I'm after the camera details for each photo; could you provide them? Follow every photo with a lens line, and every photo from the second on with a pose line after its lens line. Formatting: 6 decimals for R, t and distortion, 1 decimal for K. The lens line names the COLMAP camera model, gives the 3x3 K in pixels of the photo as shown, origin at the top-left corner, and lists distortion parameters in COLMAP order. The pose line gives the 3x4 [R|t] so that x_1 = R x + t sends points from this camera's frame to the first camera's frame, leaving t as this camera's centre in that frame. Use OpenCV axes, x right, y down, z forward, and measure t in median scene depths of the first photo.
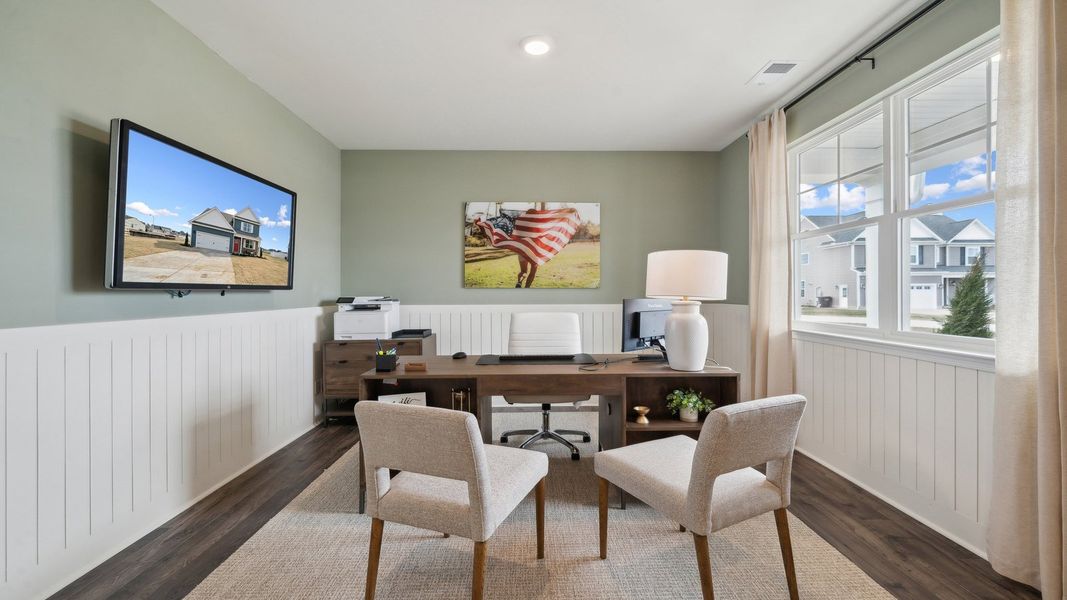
lens RADIAL K [[460.3, 0, 531.0], [0, 460.3, 290.0], [0, 0, 1]] dist [0.000025, 0.001185]
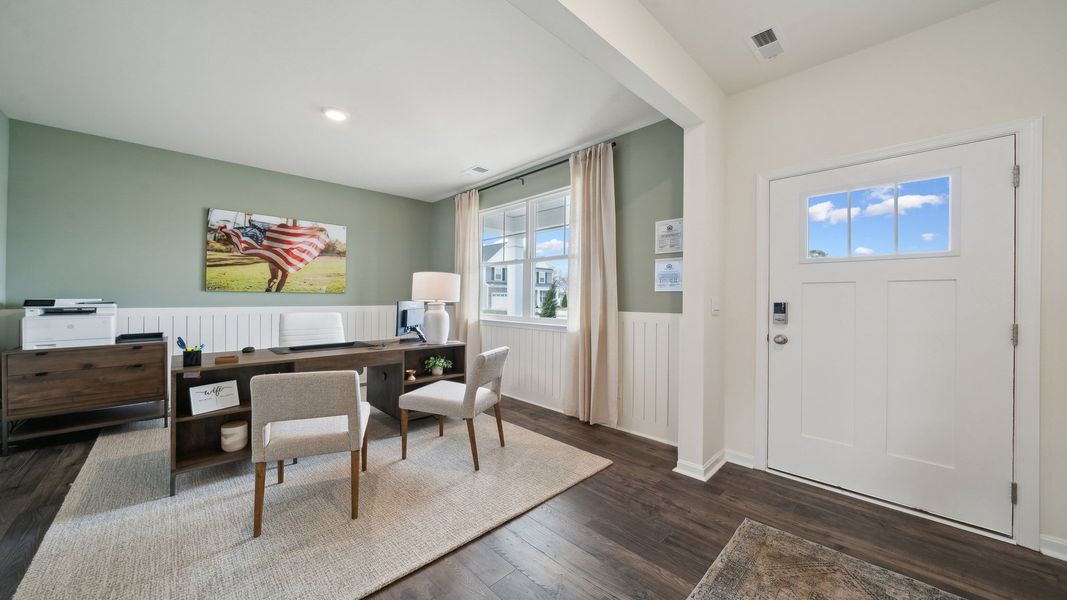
lens RADIAL K [[376.9, 0, 542.0], [0, 376.9, 299.5], [0, 0, 1]] dist [-0.005943, -0.000168]
pose [[0.719192, 0.004633, 0.694796, -0.221659], [-0.012739, 0.999898, 0.006518, -0.000776], [-0.694694, -0.013539, 0.719178, -0.156204]]
